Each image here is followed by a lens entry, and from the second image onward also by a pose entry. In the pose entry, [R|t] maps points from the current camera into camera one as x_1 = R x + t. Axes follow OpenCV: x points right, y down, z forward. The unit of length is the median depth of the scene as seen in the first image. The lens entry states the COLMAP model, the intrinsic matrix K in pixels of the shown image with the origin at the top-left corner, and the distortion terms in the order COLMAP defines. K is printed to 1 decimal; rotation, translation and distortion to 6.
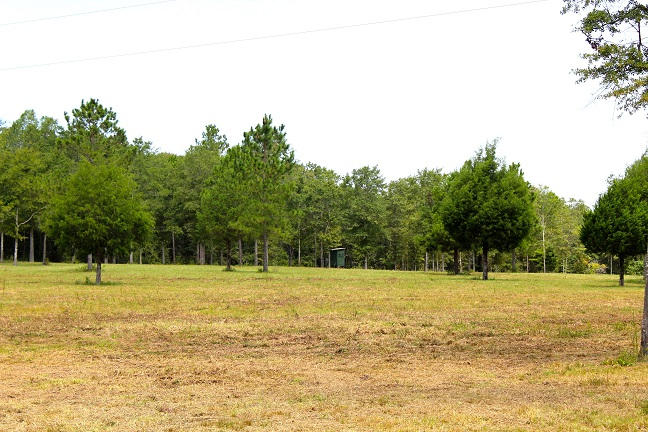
lens RADIAL K [[1627.1, 0, 324.0], [0, 1627.1, 216.0], [0, 0, 1]] dist [0.067278, -0.007245]
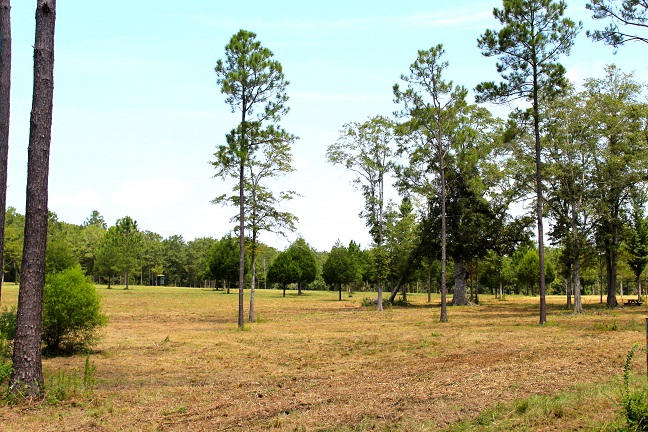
lens RADIAL K [[897.6, 0, 324.0], [0, 897.6, 216.0], [0, 0, 1]] dist [-0.010417, -0.020185]
pose [[0.982277, 0.017501, 0.186617, -0.002490], [-0.009598, 0.999022, -0.043168, -0.011380], [-0.187190, 0.040612, 0.981484, -0.178158]]
